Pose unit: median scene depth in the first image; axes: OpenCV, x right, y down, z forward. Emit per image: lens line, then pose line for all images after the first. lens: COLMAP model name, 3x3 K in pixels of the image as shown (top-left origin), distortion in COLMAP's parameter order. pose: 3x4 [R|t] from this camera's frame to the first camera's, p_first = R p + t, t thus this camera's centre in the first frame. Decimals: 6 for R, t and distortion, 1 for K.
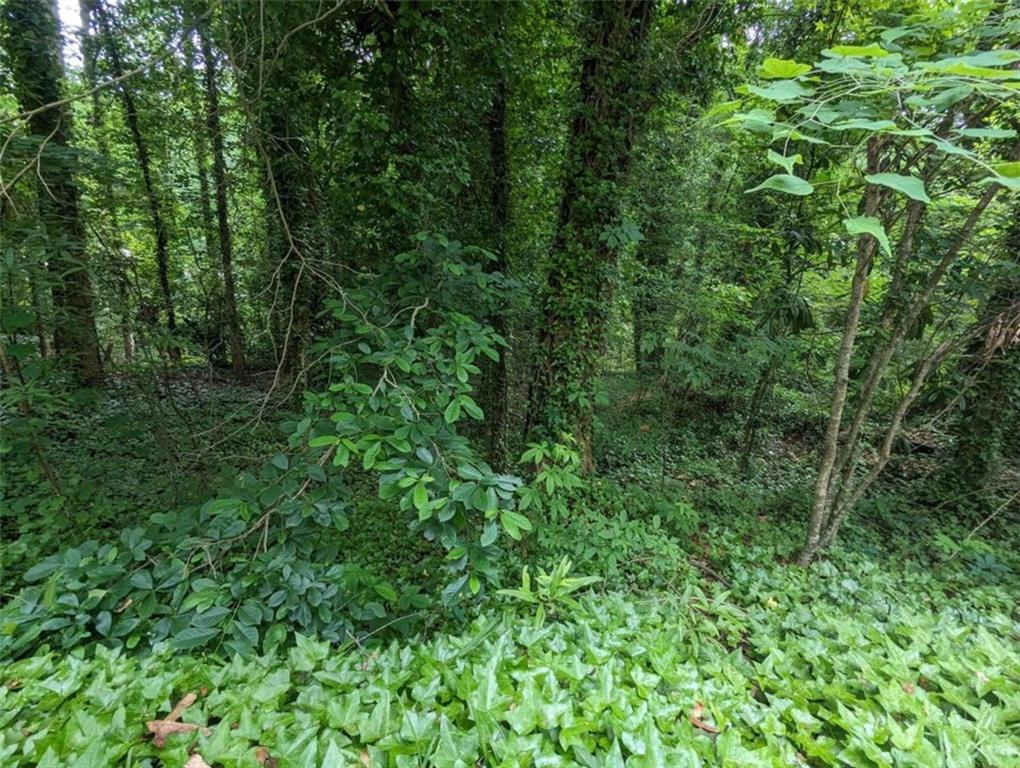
lens RADIAL K [[475.0, 0, 511.1], [0, 475.0, 384.6], [0, 0, 1]] dist [0.003458, 0.000459]
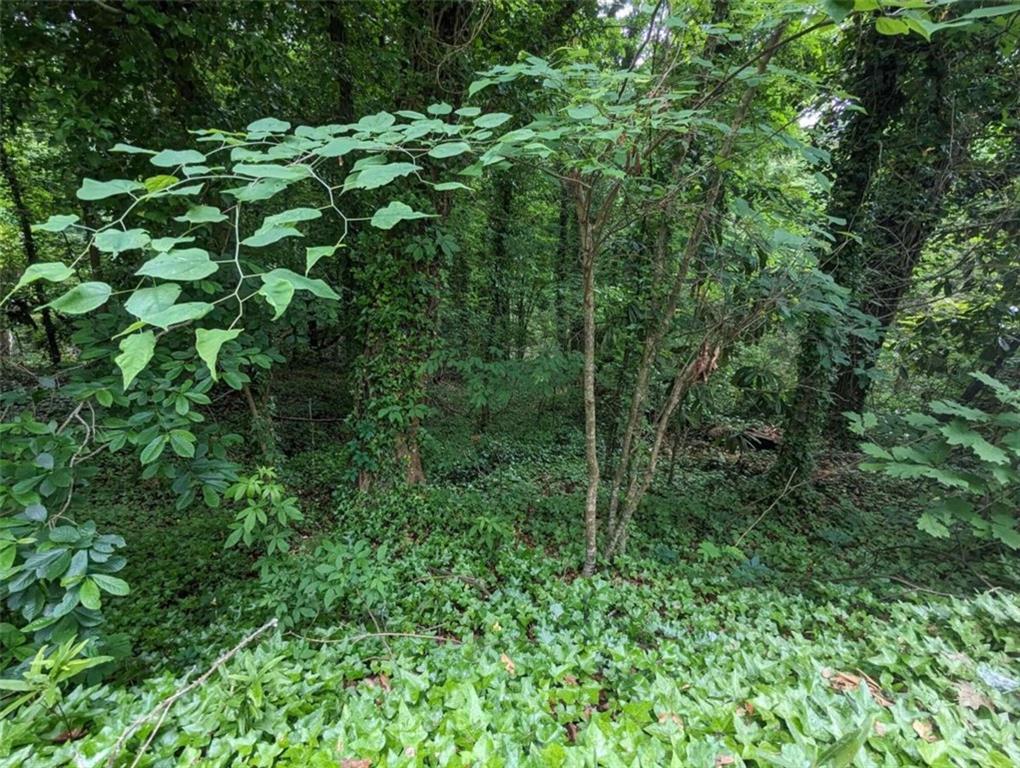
lens RADIAL K [[475.0, 0, 511.1], [0, 475.0, 384.6], [0, 0, 1]] dist [0.003458, 0.000459]
pose [[0.995018, -0.013610, 0.098765, 0.287554], [0.011523, 0.999699, 0.021669, -0.047300], [-0.099031, -0.020423, 0.994875, 0.001981]]
